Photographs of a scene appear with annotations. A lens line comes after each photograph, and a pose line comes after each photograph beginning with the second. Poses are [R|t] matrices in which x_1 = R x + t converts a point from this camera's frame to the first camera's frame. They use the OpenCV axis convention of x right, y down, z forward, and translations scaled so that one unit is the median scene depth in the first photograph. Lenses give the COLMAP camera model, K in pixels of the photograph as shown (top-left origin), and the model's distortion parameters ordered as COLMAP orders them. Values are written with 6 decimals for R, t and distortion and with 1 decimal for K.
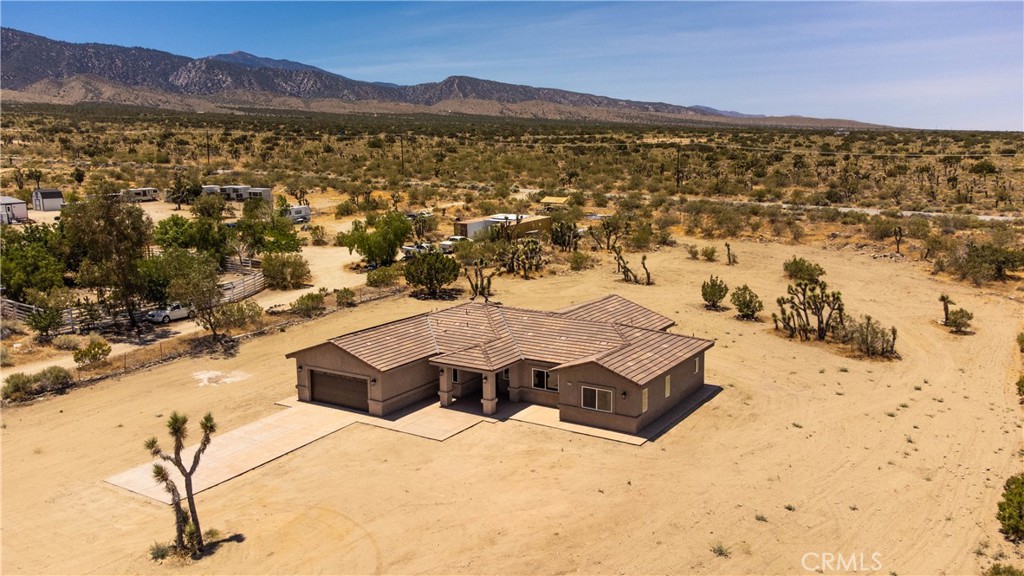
lens RADIAL K [[814.3, 0, 512.0], [0, 814.3, 288.0], [0, 0, 1]] dist [0.041174, 0.003840]
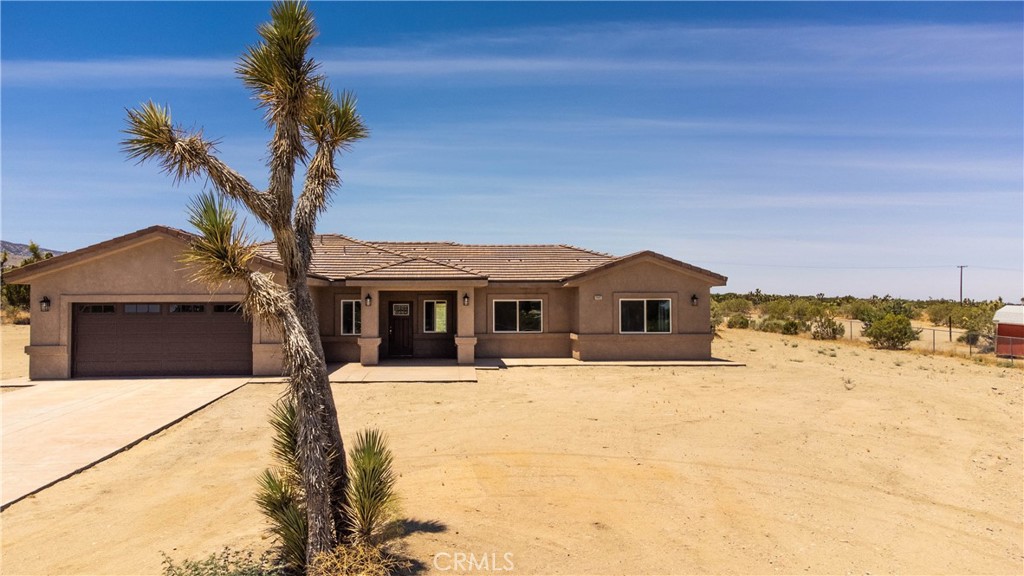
lens RADIAL K [[814.3, 0, 512.0], [0, 814.3, 288.0], [0, 0, 1]] dist [0.041174, 0.003840]
pose [[0.798130, 0.019439, 0.602172, -0.351292], [0.095903, 0.982637, -0.158832, 0.199047], [-0.594803, 0.184519, 0.782408, 0.537597]]
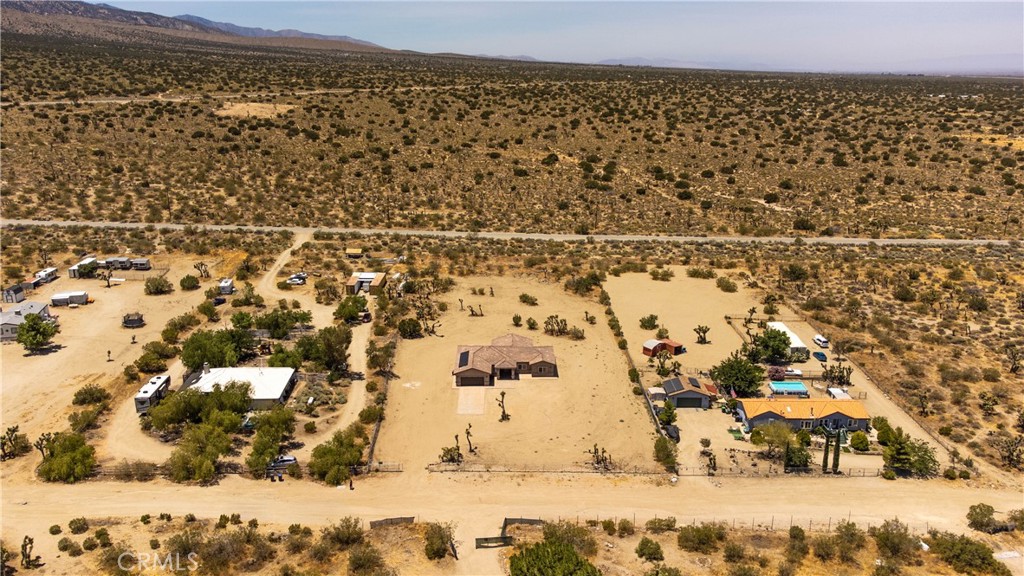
lens RADIAL K [[814.3, 0, 512.0], [0, 814.3, 288.0], [0, 0, 1]] dist [0.041174, 0.003840]
pose [[0.836632, -0.138118, 0.530066, -1.939550], [0.084251, 0.988620, 0.124626, -0.714481], [-0.541248, -0.059608, 0.838748, -2.062133]]
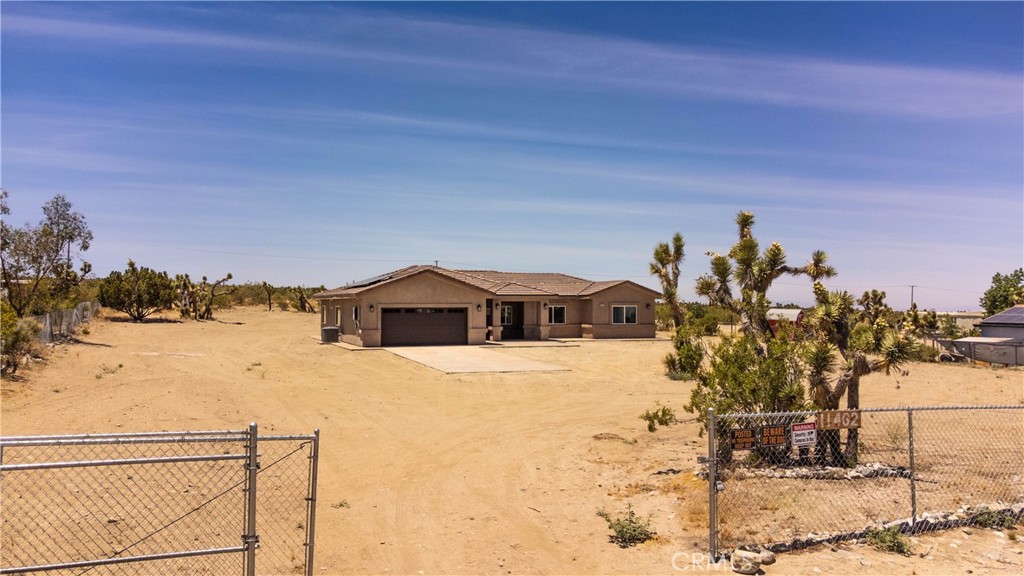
lens RADIAL K [[814.3, 0, 512.0], [0, 814.3, 288.0], [0, 0, 1]] dist [0.041174, 0.003840]
pose [[0.598495, 0.025855, 0.800709, -0.921356], [0.127229, 0.983727, -0.126863, 0.220508], [-0.790959, 0.177801, 0.585466, 0.406245]]
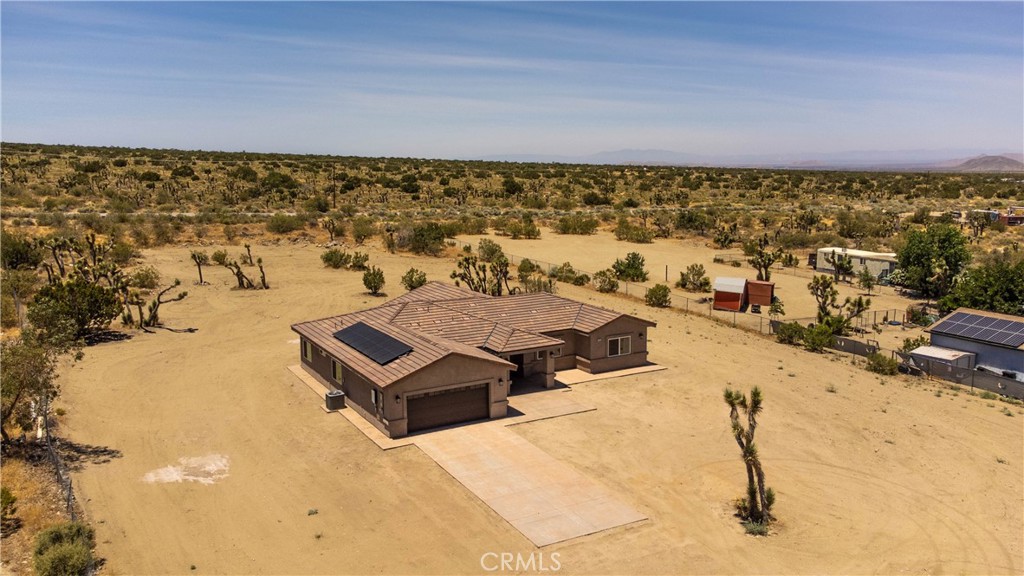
lens RADIAL K [[814.3, 0, 512.0], [0, 814.3, 288.0], [0, 0, 1]] dist [0.041174, 0.003840]
pose [[0.465513, -0.135700, 0.874576, -0.978139], [0.148467, 0.986146, 0.073986, -0.059663], [-0.872499, 0.095404, 0.479211, 0.531025]]
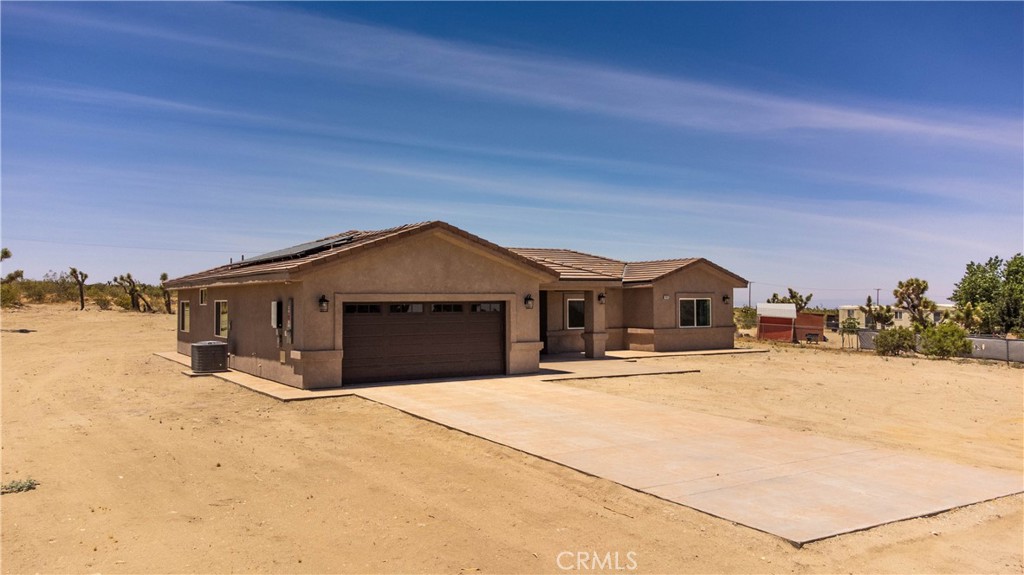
lens RADIAL K [[770.7, 0, 512.0], [0, 770.7, 287.5], [0, 0, 1]] dist [0.039121, 0.003326]
pose [[0.415402, 0.023936, 0.909323, -0.598846], [0.151545, 0.983862, -0.095128, 0.150477], [-0.896926, 0.177320, 0.405071, 0.825687]]
